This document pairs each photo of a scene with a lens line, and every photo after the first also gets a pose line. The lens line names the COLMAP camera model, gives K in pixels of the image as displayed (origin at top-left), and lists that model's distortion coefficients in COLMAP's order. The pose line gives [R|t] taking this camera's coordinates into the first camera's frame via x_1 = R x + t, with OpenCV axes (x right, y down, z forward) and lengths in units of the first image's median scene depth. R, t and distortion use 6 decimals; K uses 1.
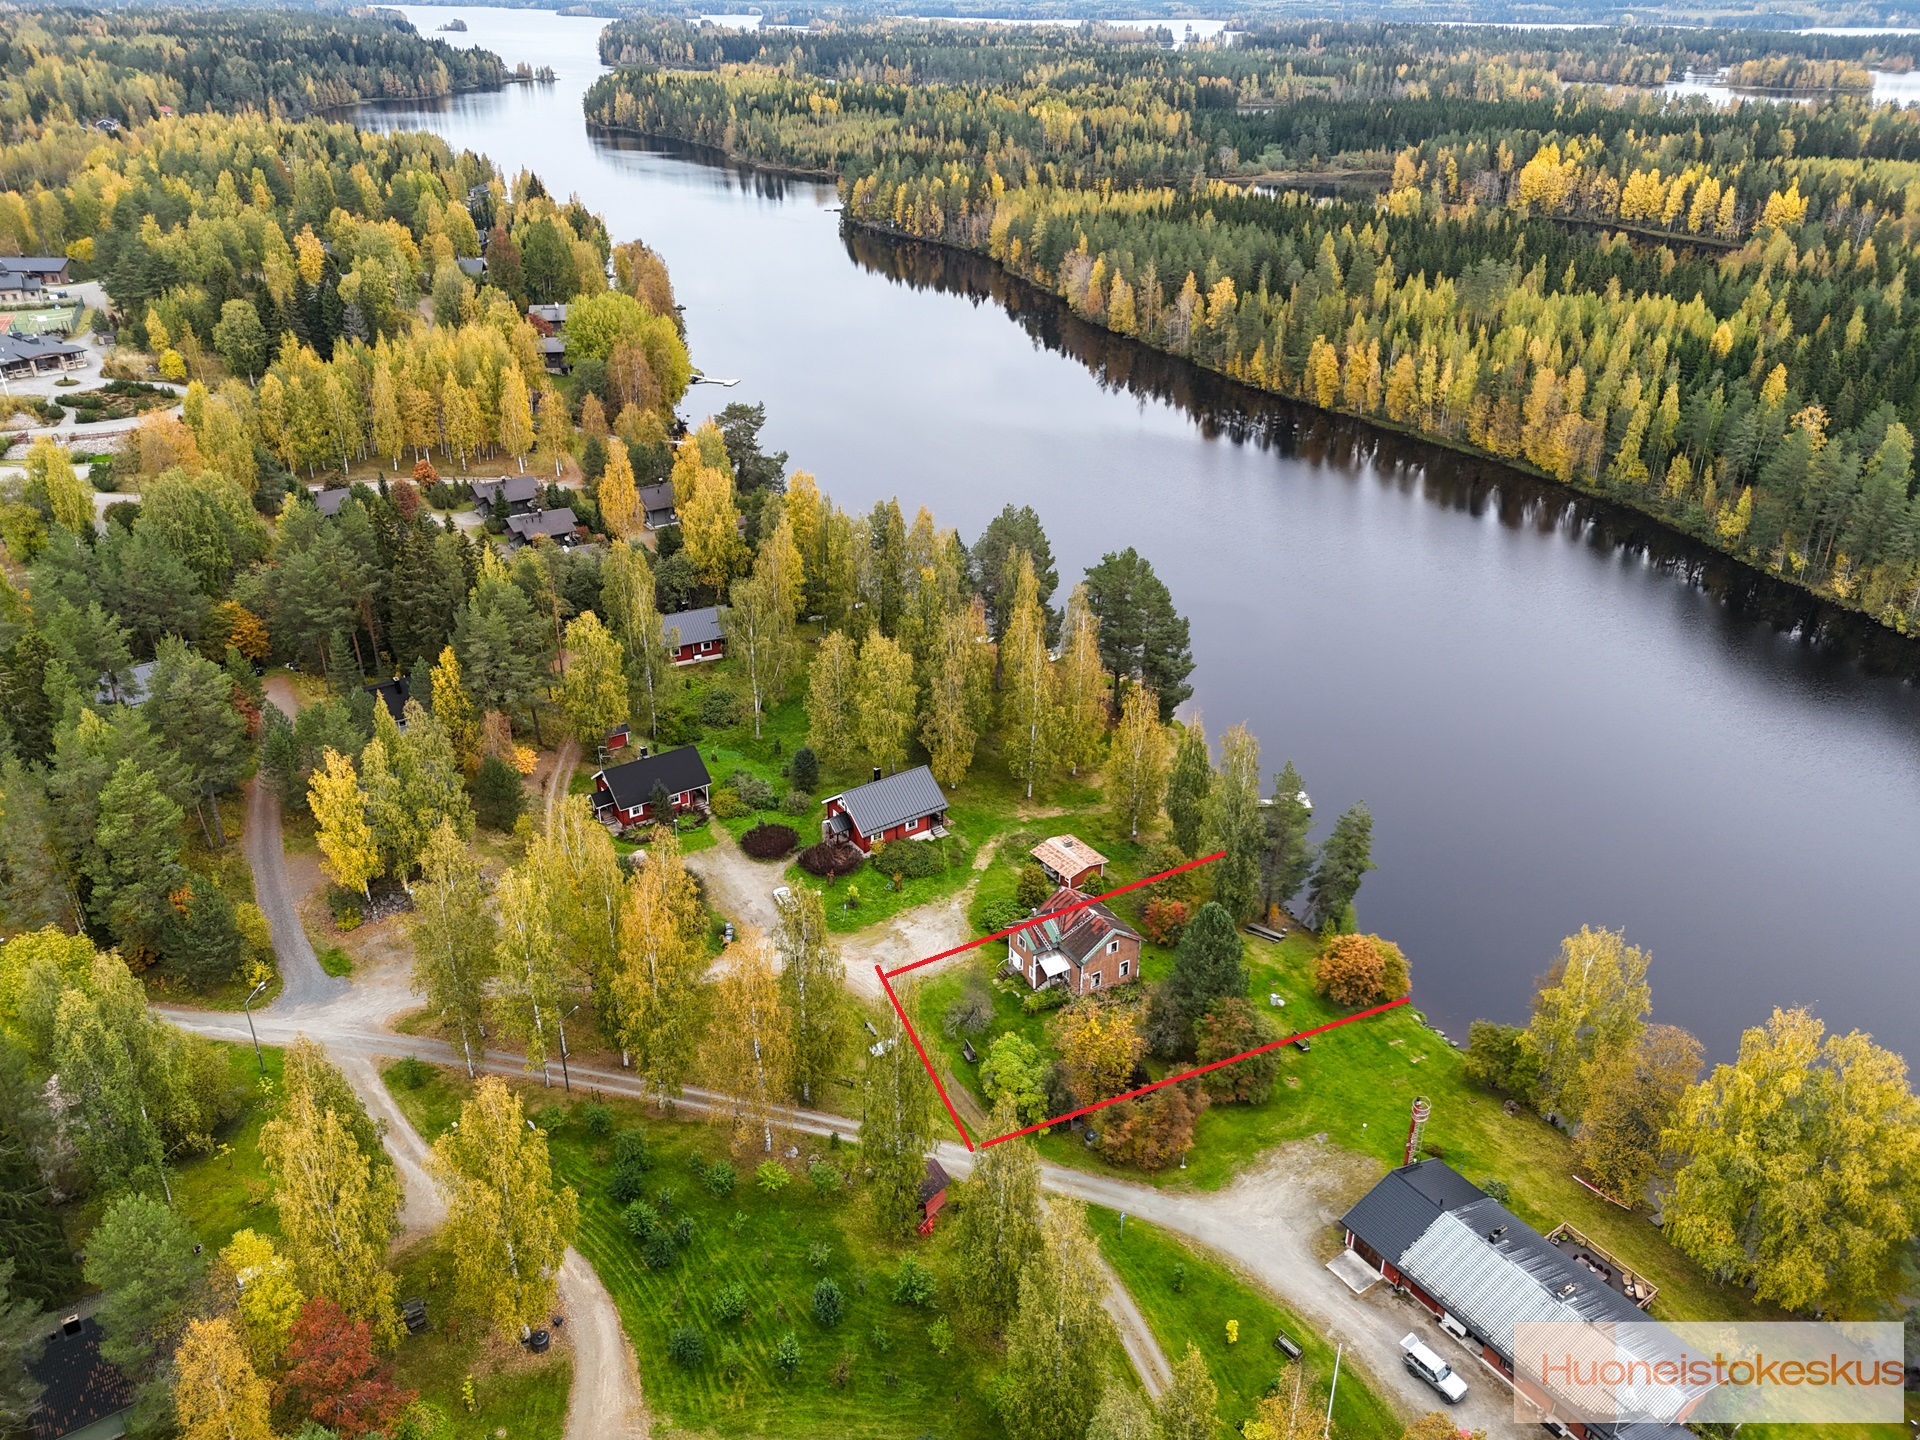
lens RADIAL K [[1403.0, 0, 953.4], [0, 1403.0, 713.1], [0, 0, 1]] dist [0.108466, -0.125653]
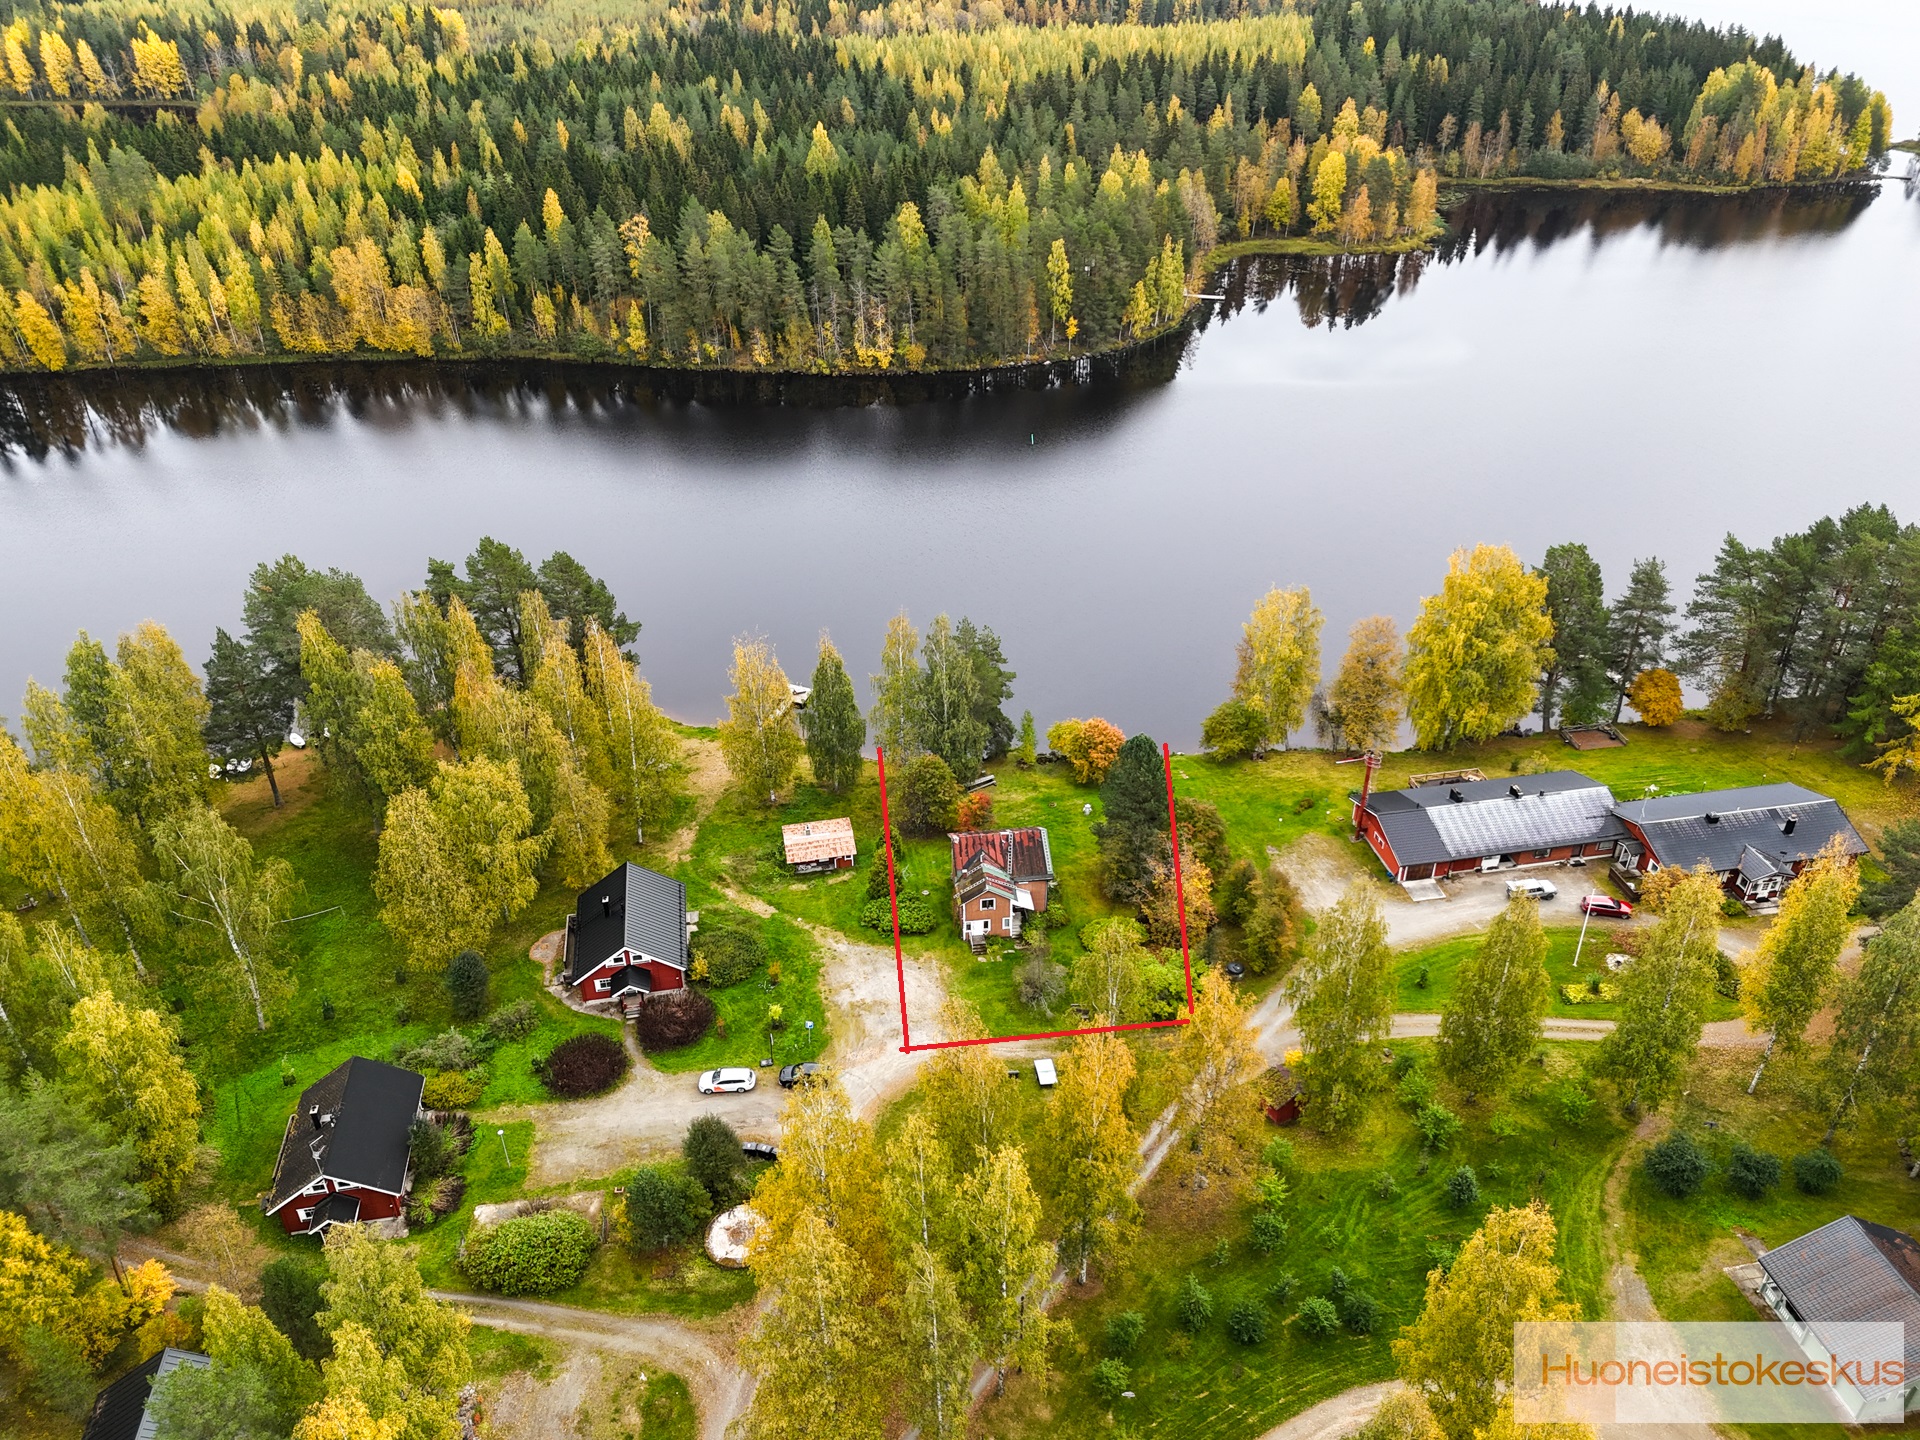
lens RADIAL K [[1403.0, 0, 953.4], [0, 1403.0, 713.1], [0, 0, 1]] dist [0.108466, -0.125653]
pose [[0.407922, -0.492906, 0.768533, -0.343939], [0.422472, 0.848118, 0.319708, -0.140037], [-0.809393, 0.194268, 0.554205, 0.275008]]
